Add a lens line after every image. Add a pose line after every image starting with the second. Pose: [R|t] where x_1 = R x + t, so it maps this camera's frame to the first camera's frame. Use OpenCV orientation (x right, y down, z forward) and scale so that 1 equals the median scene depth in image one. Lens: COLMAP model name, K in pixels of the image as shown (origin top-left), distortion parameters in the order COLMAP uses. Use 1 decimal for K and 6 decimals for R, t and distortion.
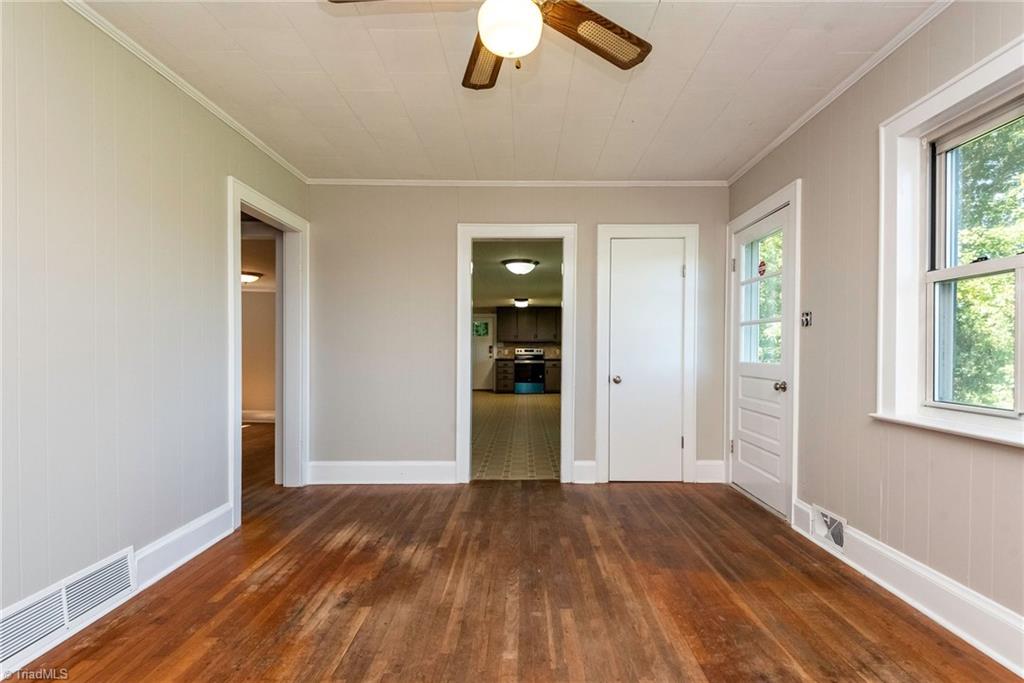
lens RADIAL K [[471.2, 0, 533.1], [0, 471.2, 354.3], [0, 0, 1]] dist [0.026442, -0.016712]
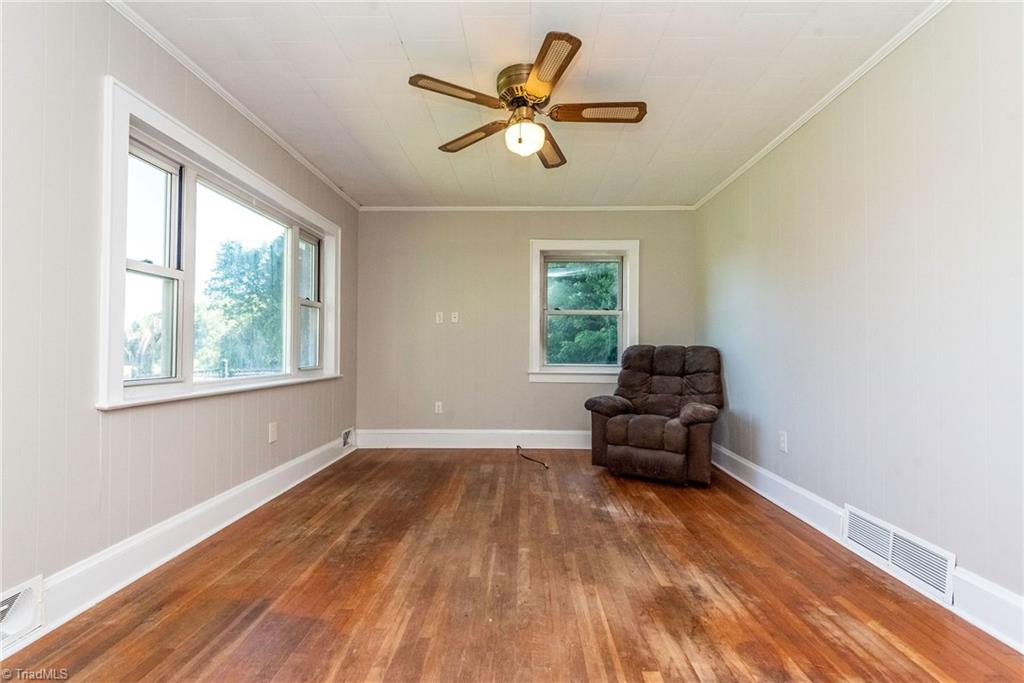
lens RADIAL K [[471.2, 0, 508.1], [0, 471.2, 340.4], [0, 0, 1]] dist [0.026442, -0.016712]
pose [[-0.998404, -0.003918, 0.056339, -0.057756], [-0.004683, 0.999899, -0.013440, 0.017260], [-0.056281, -0.013682, -0.998321, 1.785153]]
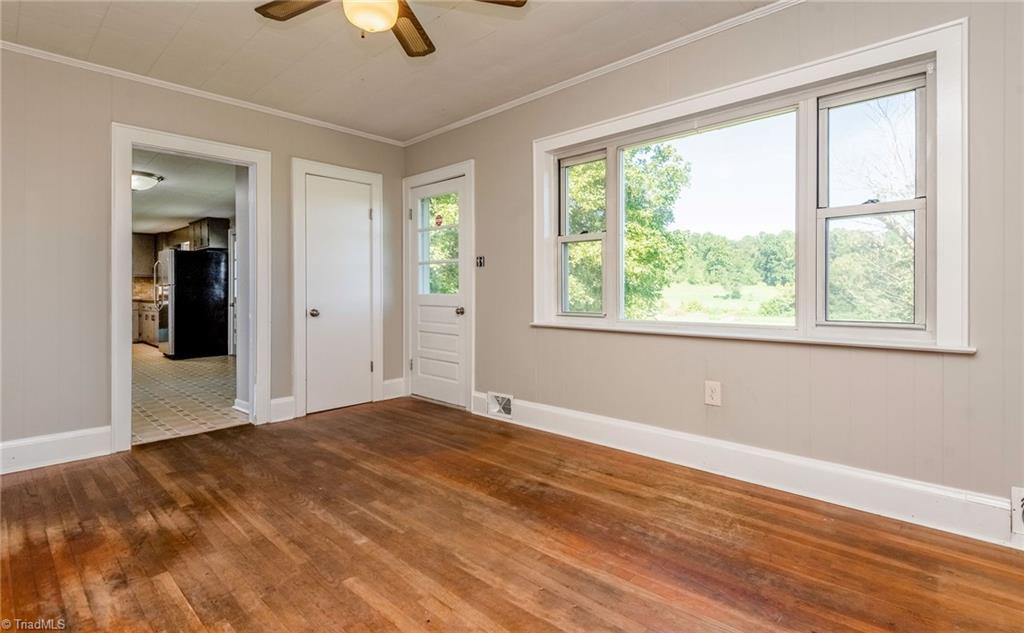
lens RADIAL K [[480.5, 0, 518.0], [0, 480.5, 293.6], [0, 0, 1]] dist [0.009036, -0.008007]
pose [[0.690735, -0.009041, 0.723051, -0.462942], [0.009544, 0.999949, 0.003386, 0.021305], [-0.723045, 0.004562, 0.690786, -0.067937]]
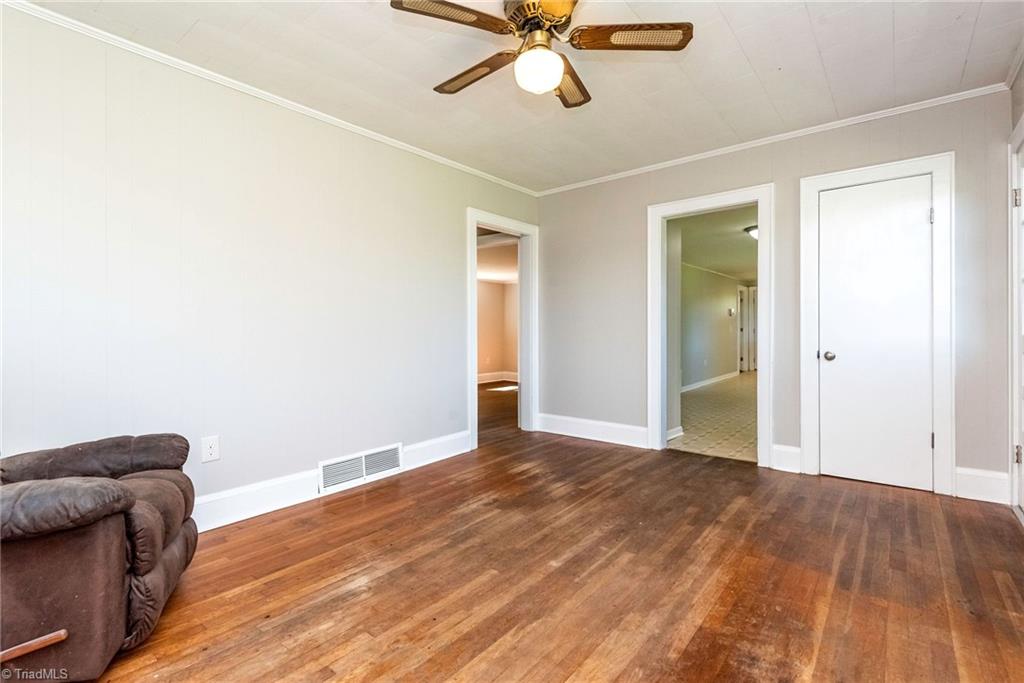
lens RADIAL K [[471.2, 0, 523.2], [0, 471.2, 326.6], [0, 0, 1]] dist [0.026442, -0.016712]
pose [[0.776255, -0.012933, -0.630286, 0.500979], [0.004829, 0.999882, -0.014569, 0.019407], [0.630400, 0.008266, 0.776226, -0.021212]]
